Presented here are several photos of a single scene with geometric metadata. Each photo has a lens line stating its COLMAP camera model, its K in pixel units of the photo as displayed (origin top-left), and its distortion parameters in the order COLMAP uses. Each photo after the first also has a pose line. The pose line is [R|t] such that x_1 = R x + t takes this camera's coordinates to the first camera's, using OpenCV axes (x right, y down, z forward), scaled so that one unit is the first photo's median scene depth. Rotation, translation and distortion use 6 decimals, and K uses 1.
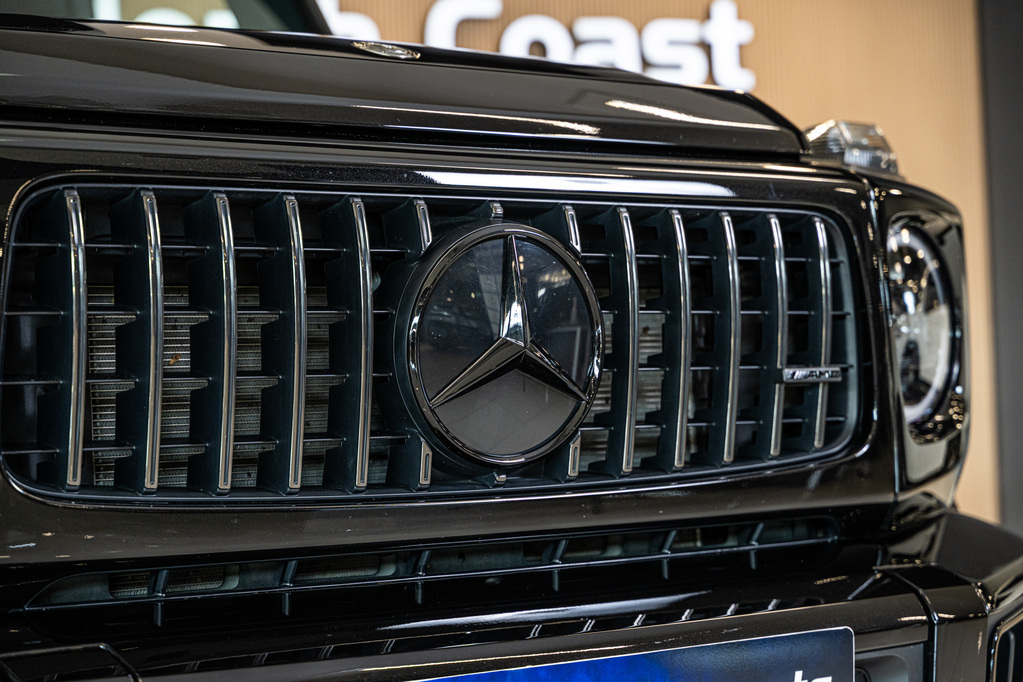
lens RADIAL K [[2170.0, 0, 512.4], [0, 2170.0, 342.1], [0, 0, 1]] dist [-0.019697, 0.000000]
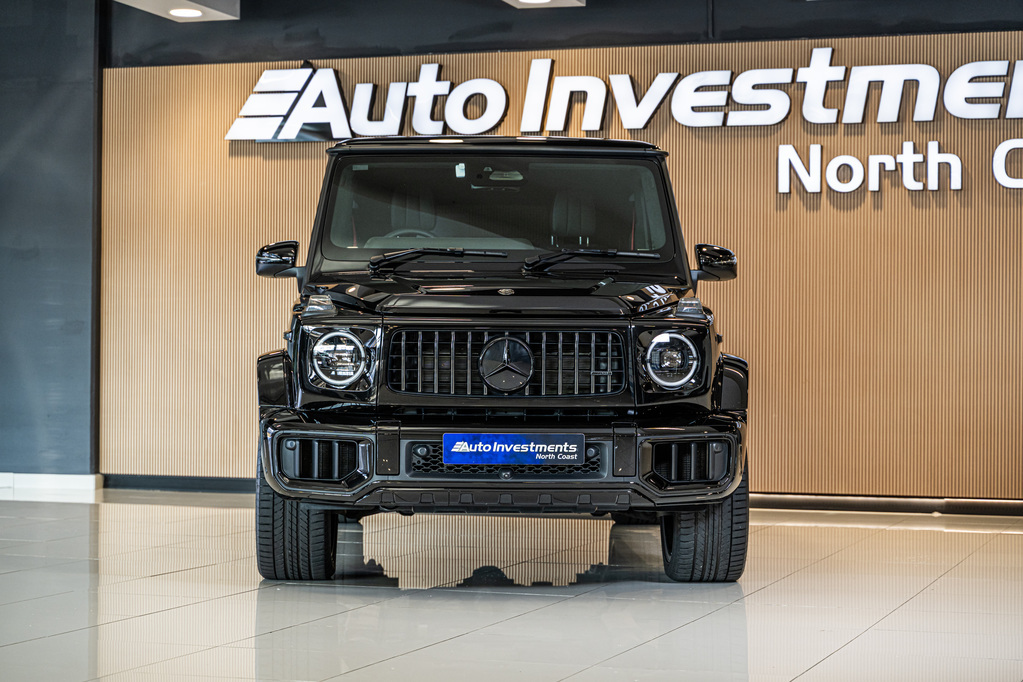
lens RADIAL K [[2170.0, 0, 505.2], [0, 2170.0, 347.6], [0, 0, 1]] dist [-0.019697, 0.000000]
pose [[0.814963, 0.038401, -0.578240, 2.385260], [-0.016479, 0.998934, 0.043115, -0.208672], [0.579279, -0.025608, 0.814727, -2.437433]]
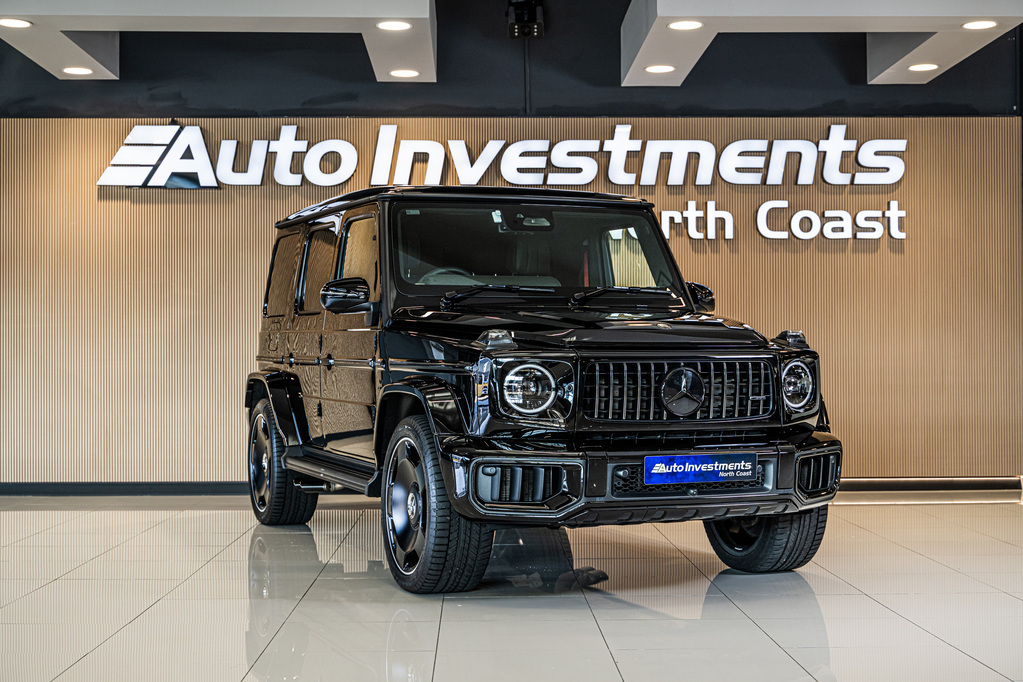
lens RADIAL K [[1547.4, 0, 508.6], [0, 1547.4, 334.3], [0, 0, 1]] dist [-0.007281, 0.000000]
pose [[0.964987, 0.027410, -0.260861, 0.492534], [-0.021004, 0.999406, 0.027315, -0.202162], [0.261455, -0.020879, 0.964990, -2.324723]]
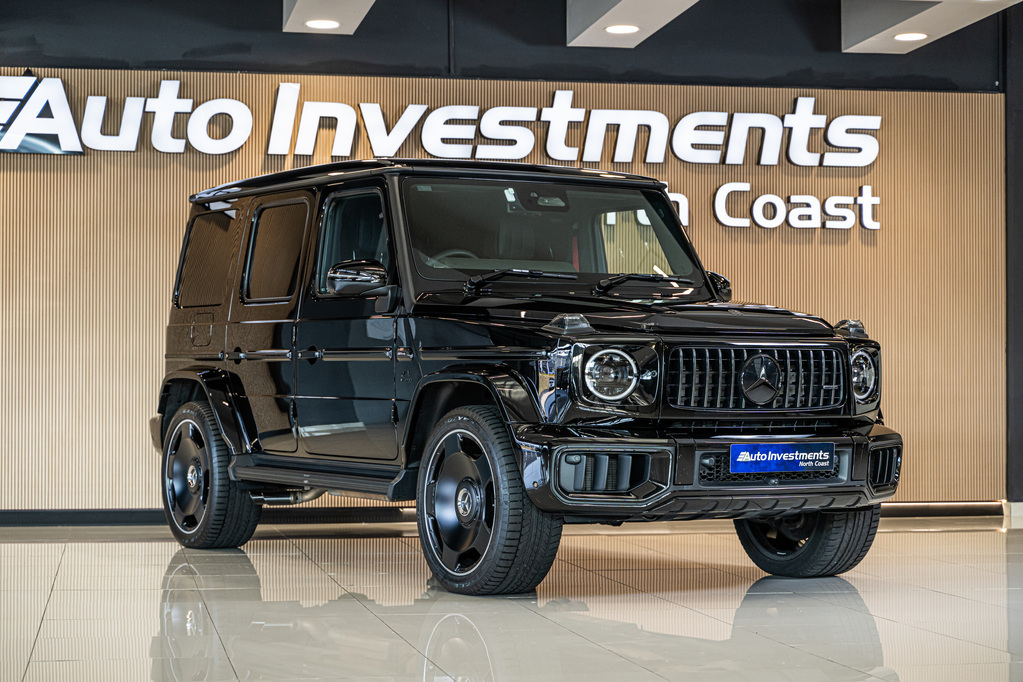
lens RADIAL K [[2170.0, 0, 513.0], [0, 2170.0, 339.2], [0, 0, 1]] dist [-0.019697, 0.000000]
pose [[0.994266, 0.033366, -0.101600, -0.059253], [-0.032313, 0.999406, 0.011998, -0.118282], [0.101940, -0.008647, 0.994753, -3.548588]]
